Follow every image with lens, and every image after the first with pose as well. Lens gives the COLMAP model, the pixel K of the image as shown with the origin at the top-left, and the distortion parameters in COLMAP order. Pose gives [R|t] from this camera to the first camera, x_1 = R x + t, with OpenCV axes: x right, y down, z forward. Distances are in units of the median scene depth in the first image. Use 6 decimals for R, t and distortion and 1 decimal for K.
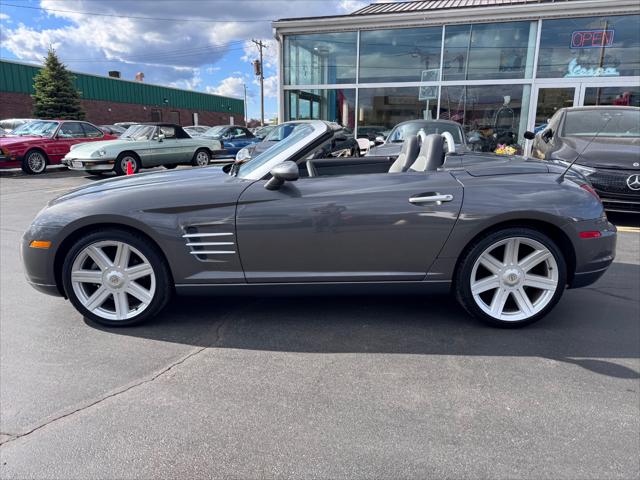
lens RADIAL K [[447.1, 0, 321.6], [0, 447.1, 238.1], [0, 0, 1]] dist [0.010491, -0.010603]
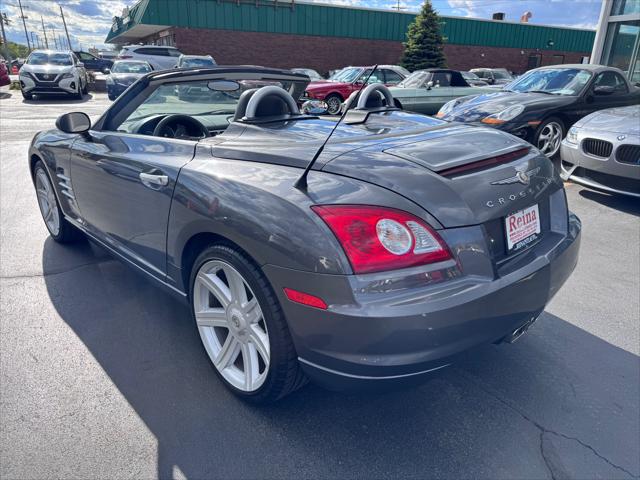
lens RADIAL K [[447.1, 0, 318.0], [0, 447.1, 240.6], [0, 0, 1]] dist [0.010491, -0.010603]
pose [[0.650625, 0.275023, -0.707848, 0.130940], [-0.193488, 0.961389, 0.195686, -0.024828], [0.734336, 0.009641, 0.678718, 0.098374]]
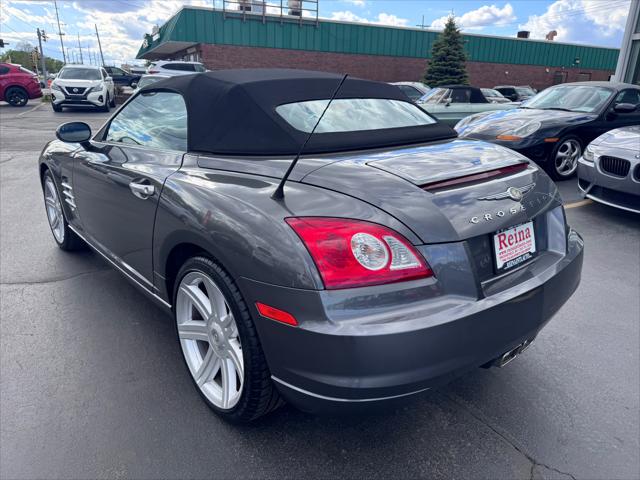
lens RADIAL K [[447.1, 0, 320.2], [0, 447.1, 237.9], [0, 0, 1]] dist [0.010491, -0.010603]
pose [[0.613002, 0.262706, -0.745127, 0.133930], [-0.208461, 0.963461, 0.168186, -0.025789], [0.762085, 0.052232, 0.645367, 0.105809]]
